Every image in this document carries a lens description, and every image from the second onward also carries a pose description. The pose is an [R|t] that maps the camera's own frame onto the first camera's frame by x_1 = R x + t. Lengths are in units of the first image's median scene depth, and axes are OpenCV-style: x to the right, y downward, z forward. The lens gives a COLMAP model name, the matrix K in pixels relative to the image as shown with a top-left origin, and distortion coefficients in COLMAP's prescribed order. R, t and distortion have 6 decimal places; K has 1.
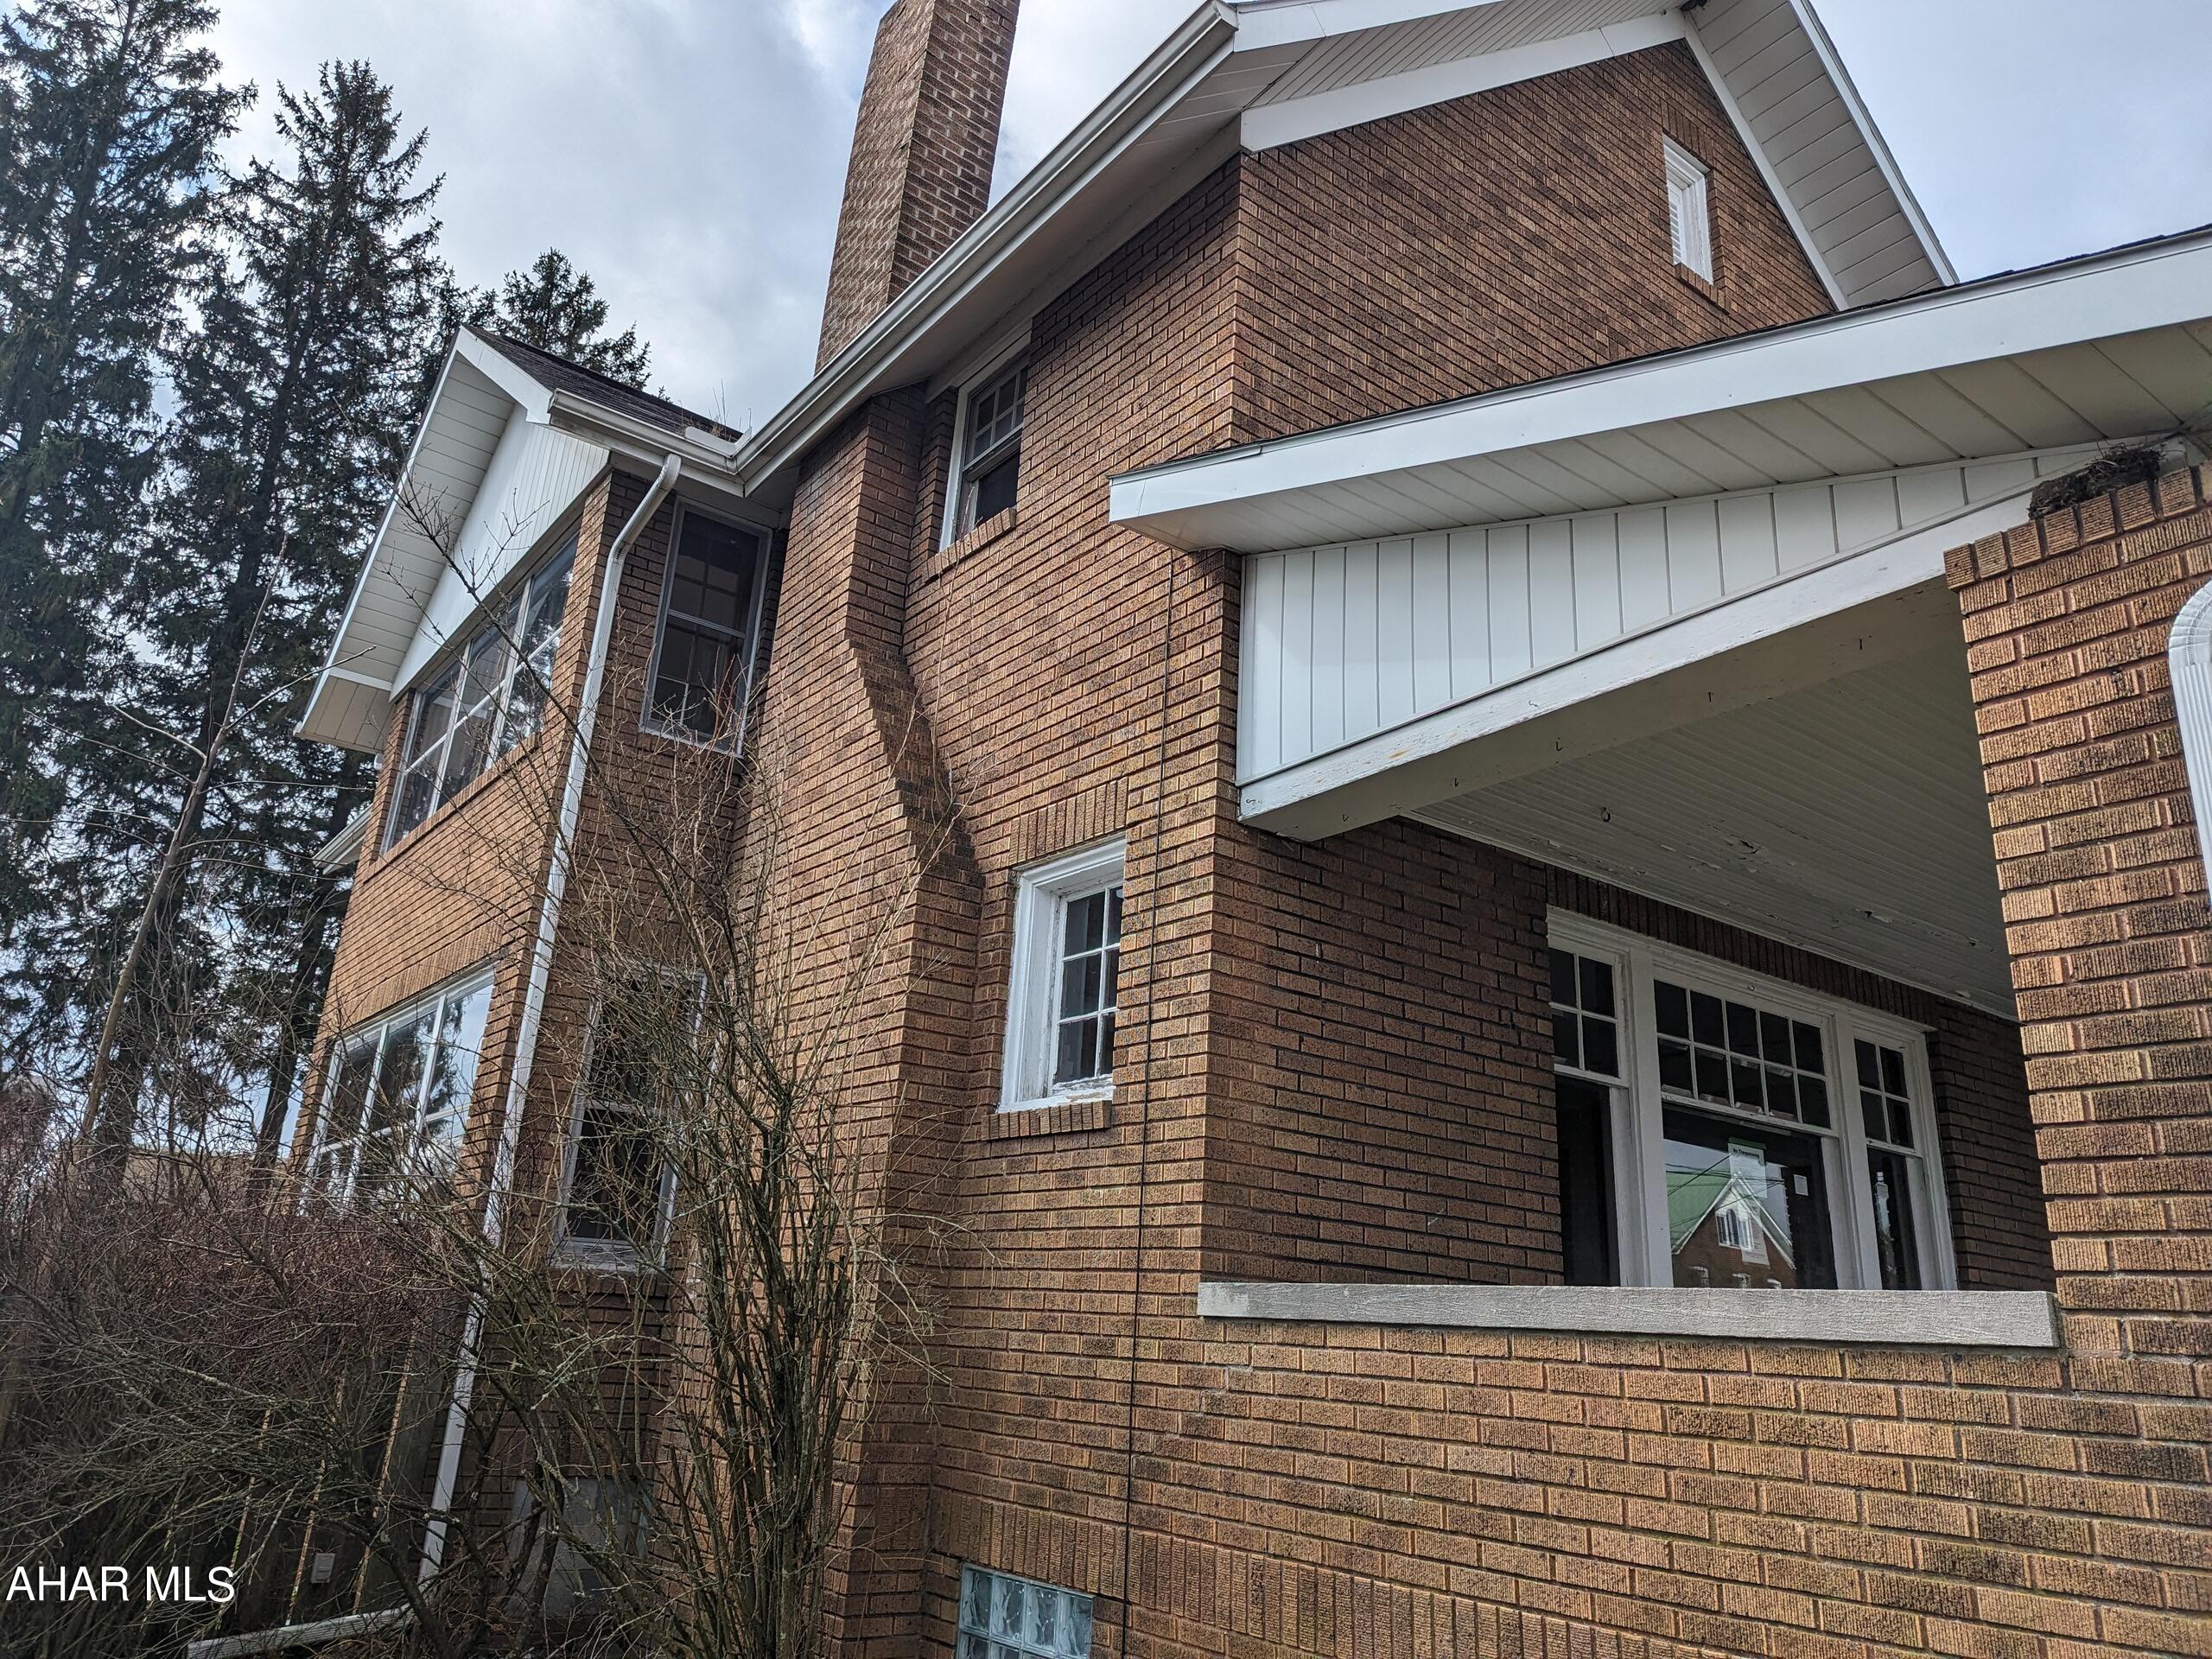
lens RADIAL K [[1576.1, 0, 1106.0], [0, 1576.1, 829.5], [0, 0, 1]] dist [0.002494, 0.001157]
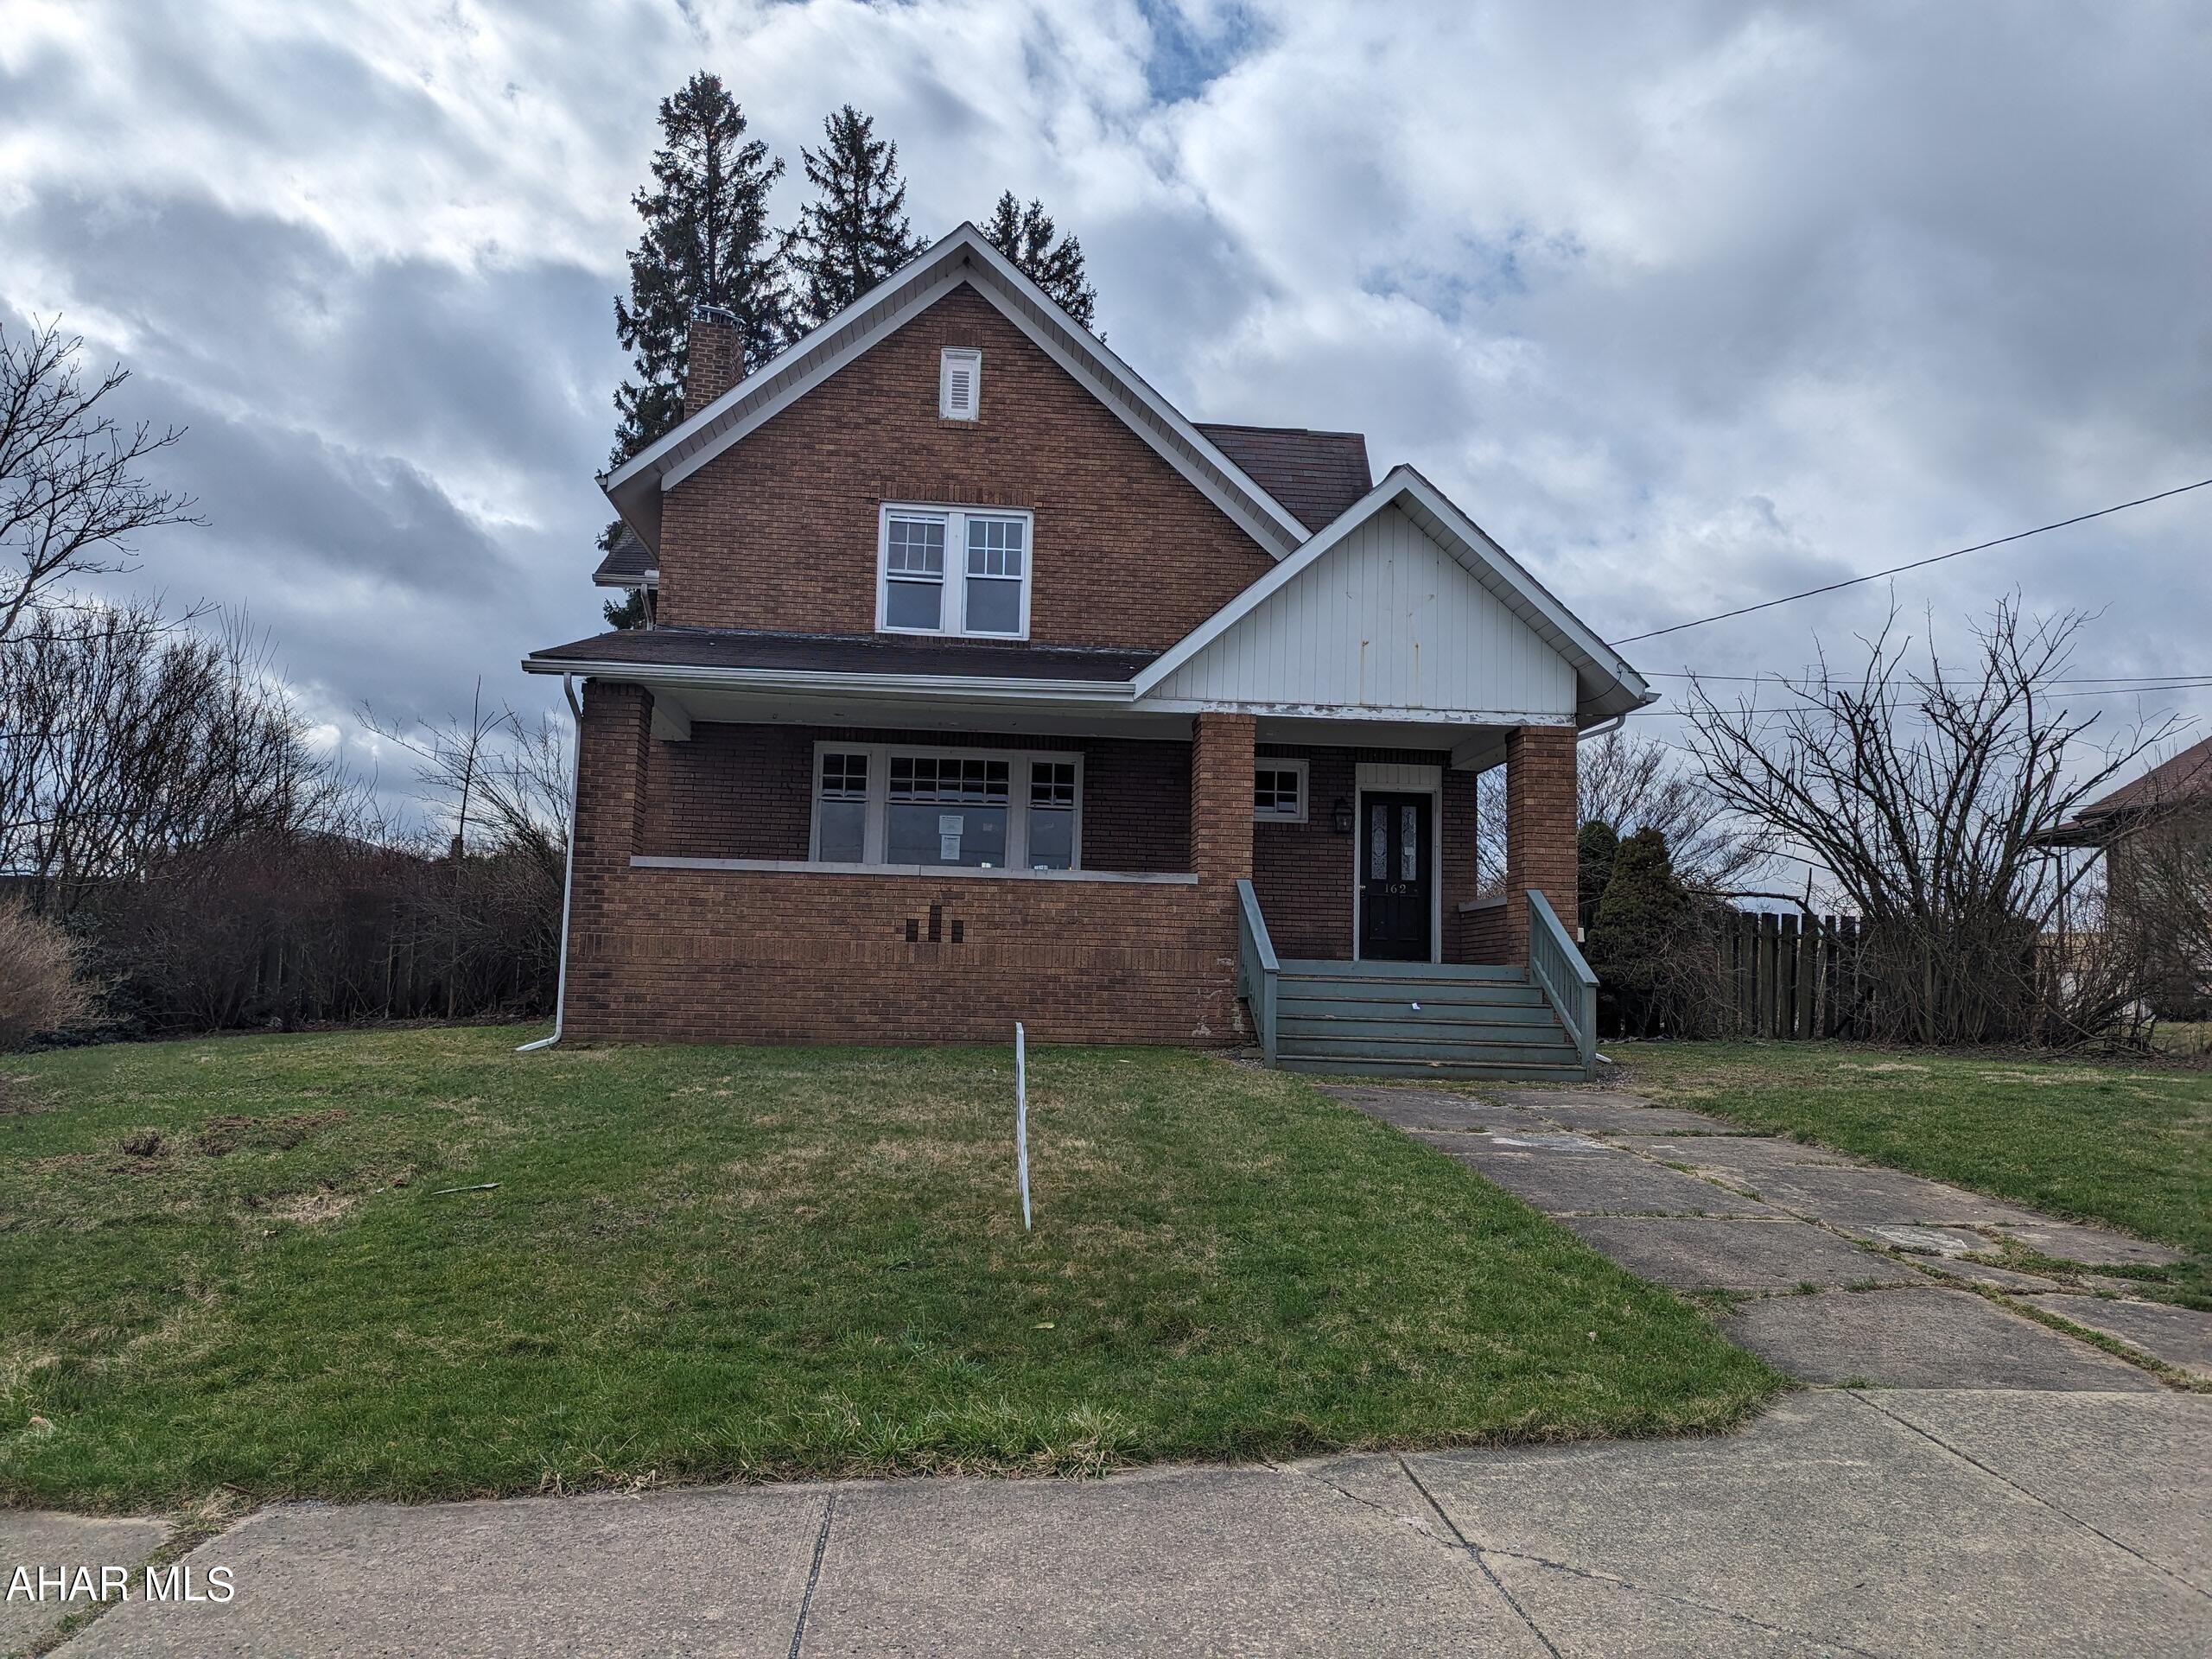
lens RADIAL K [[1576.1, 0, 1106.0], [0, 1576.1, 829.5], [0, 0, 1]] dist [0.002494, 0.001157]
pose [[0.855793, -0.104113, -0.506734, 0.356814], [0.193920, 0.972676, 0.127655, -0.009199], [0.479597, -0.207512, 0.852599, -0.190853]]
